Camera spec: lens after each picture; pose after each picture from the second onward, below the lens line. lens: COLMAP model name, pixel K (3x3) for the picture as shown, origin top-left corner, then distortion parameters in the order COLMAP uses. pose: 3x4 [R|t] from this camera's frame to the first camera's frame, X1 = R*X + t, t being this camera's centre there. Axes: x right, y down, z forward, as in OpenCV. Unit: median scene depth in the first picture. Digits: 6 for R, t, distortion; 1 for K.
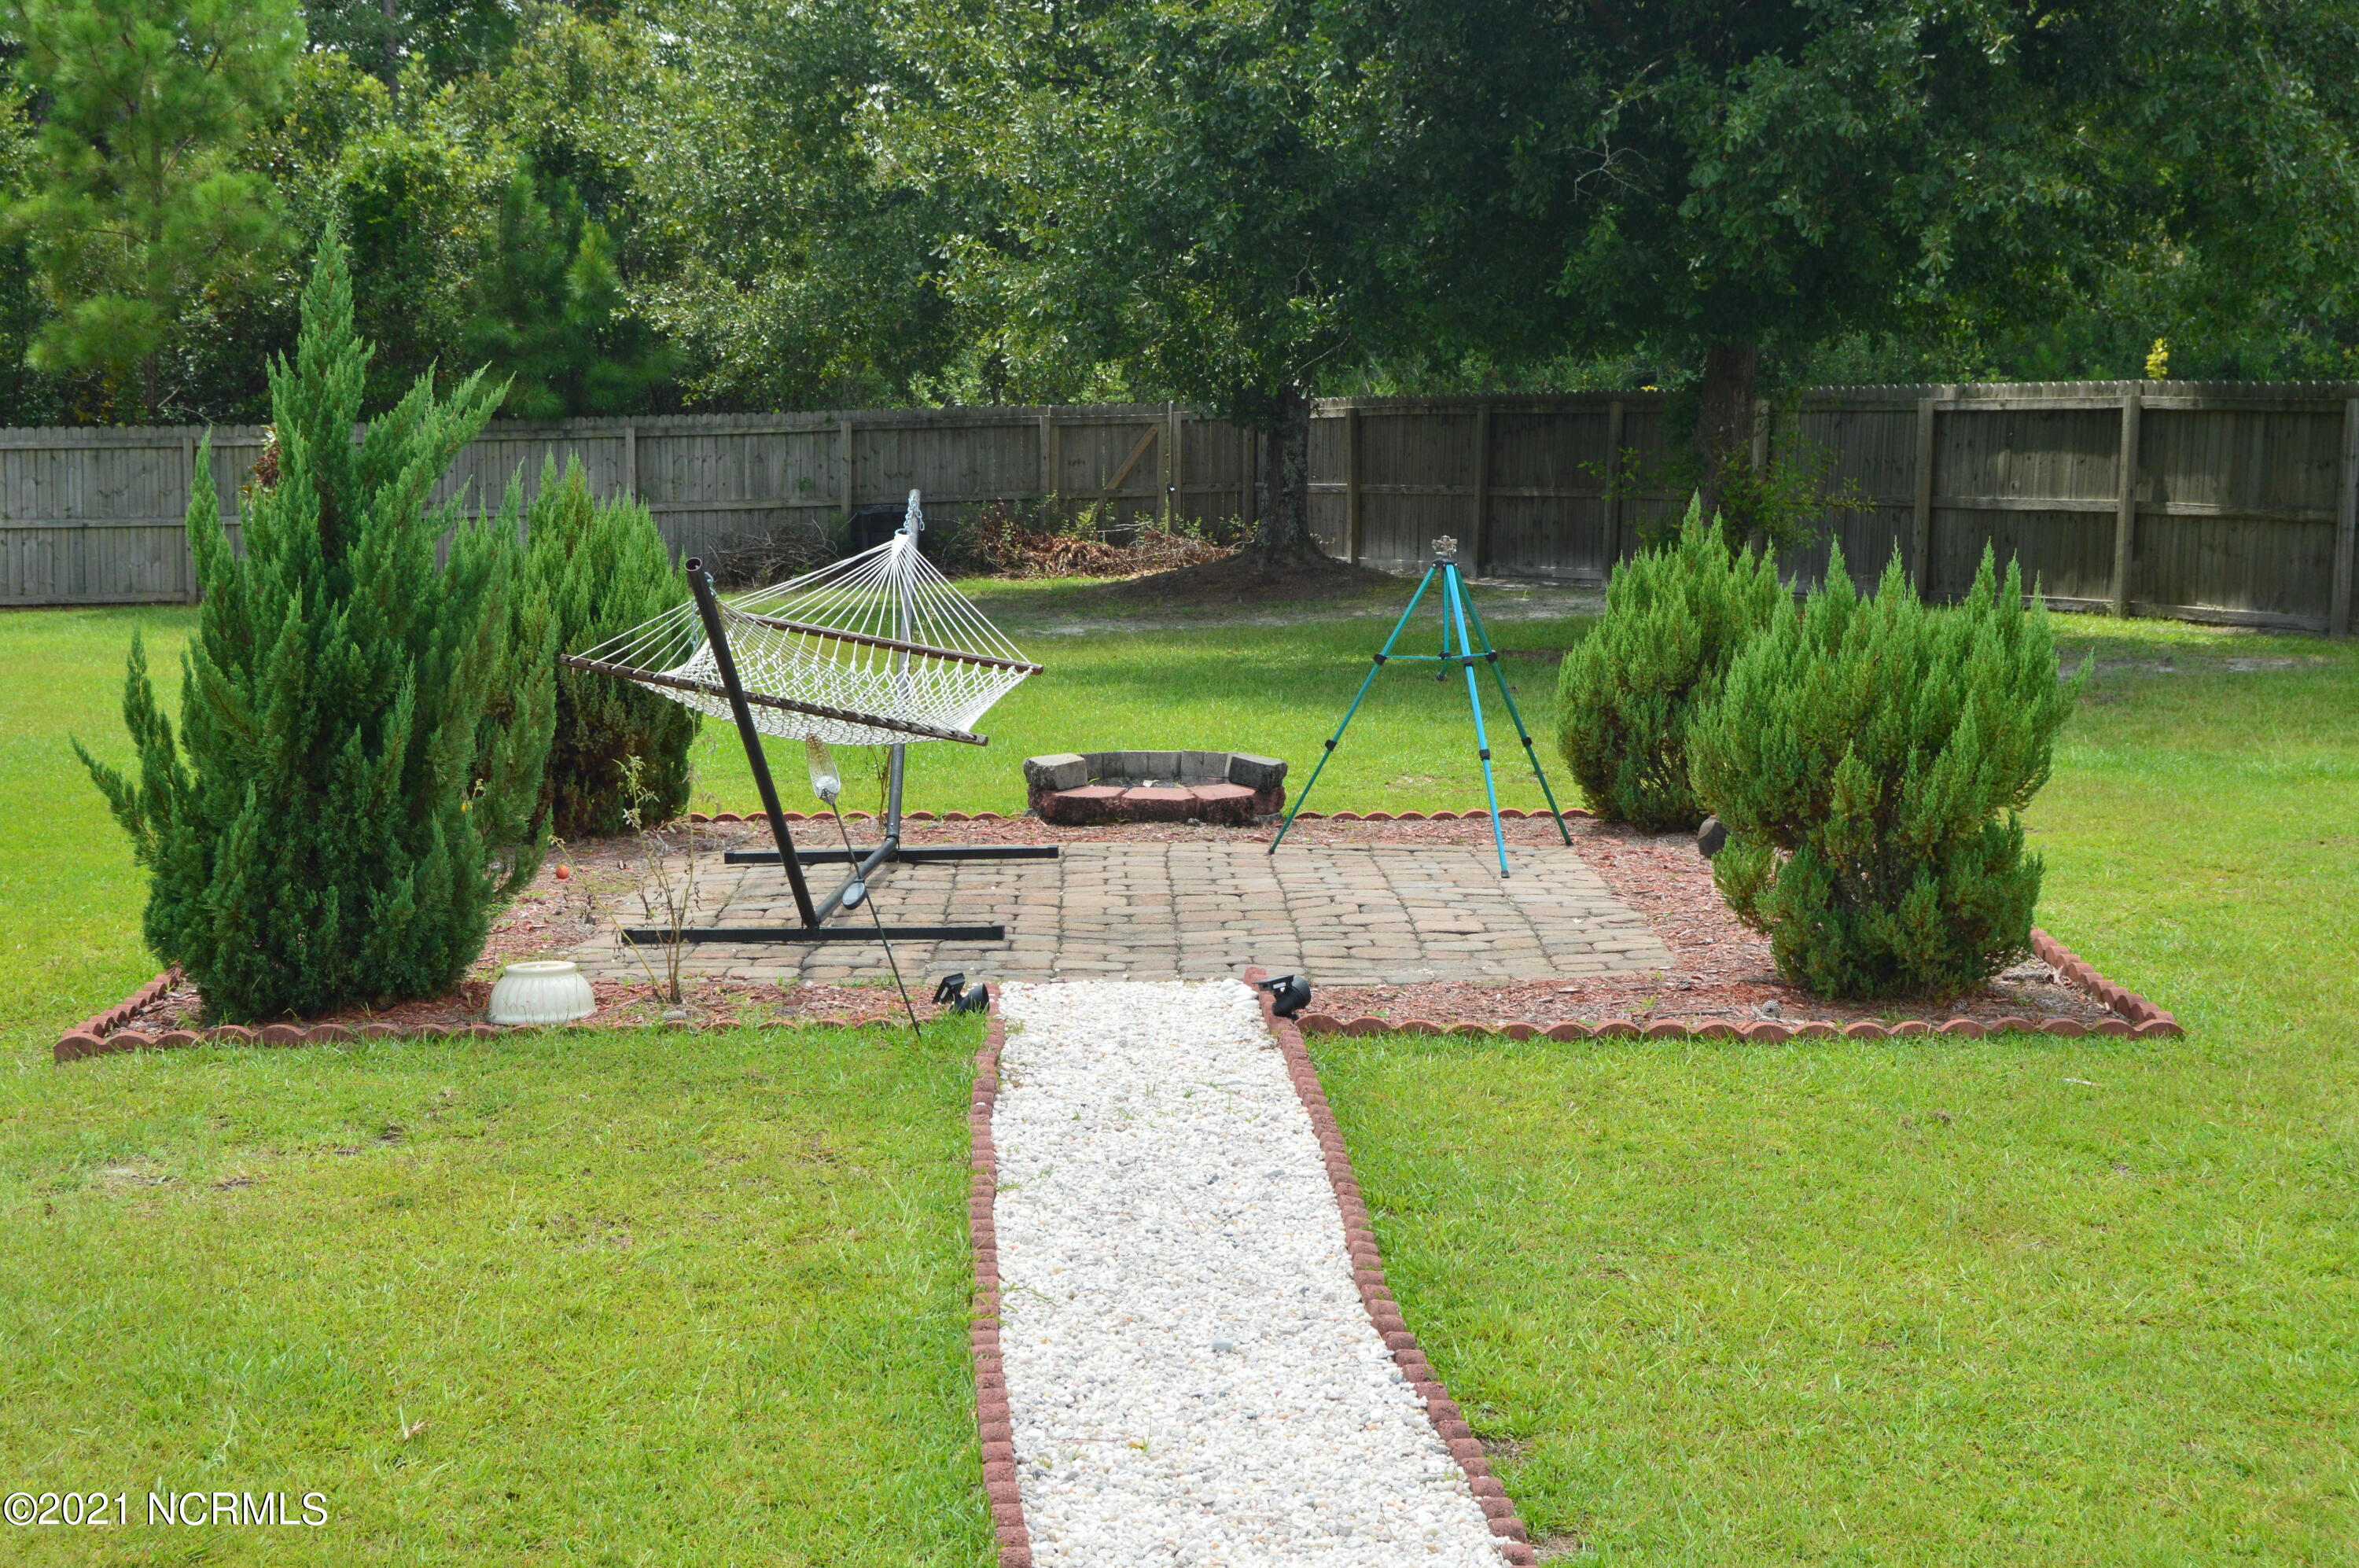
lens RADIAL K [[3738.9, 0, 1179.5], [0, 3738.9, 784.0], [0, 0, 1]] dist [-0.045919, 0.072773]
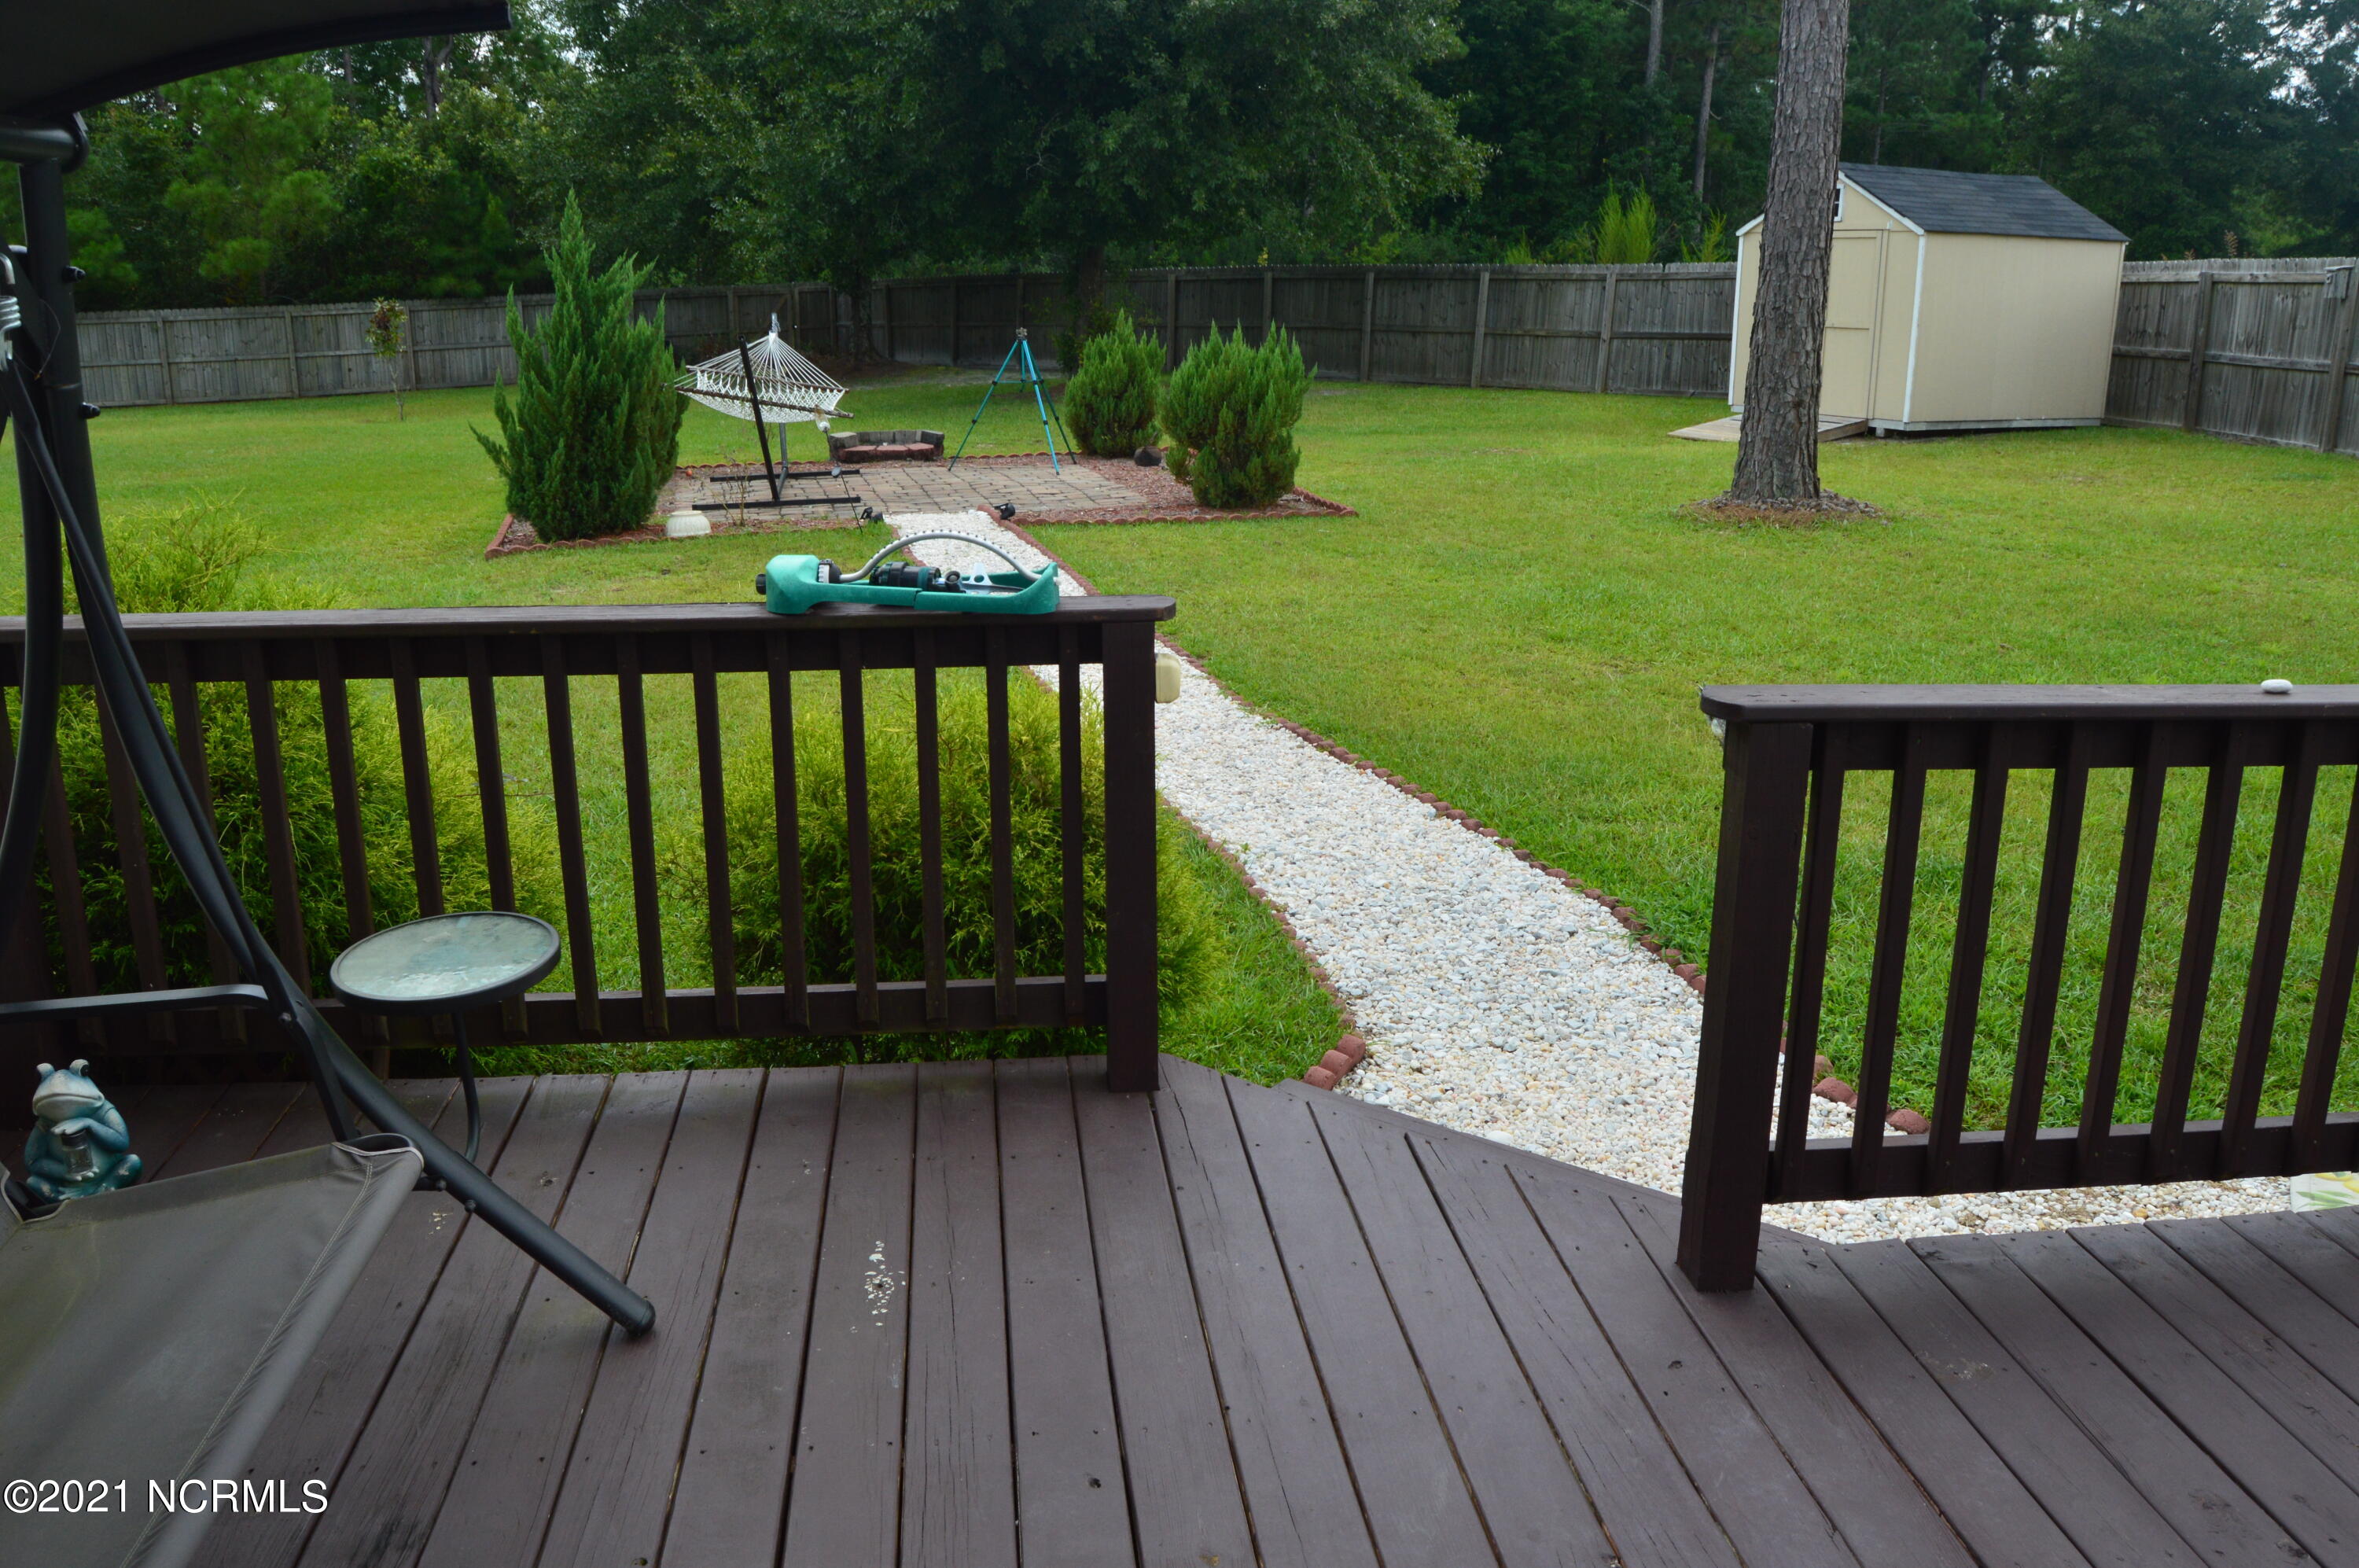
lens RADIAL K [[1869.8, 0, 1165.5], [0, 1869.8, 783.3], [0, 0, 1]] dist [-0.092232, 0.037608]
pose [[0.976920, -0.062420, 0.204281, -0.112097], [0.029048, 0.986289, 0.162452, 0.031947], [-0.211621, -0.152768, 0.965339, -0.196013]]
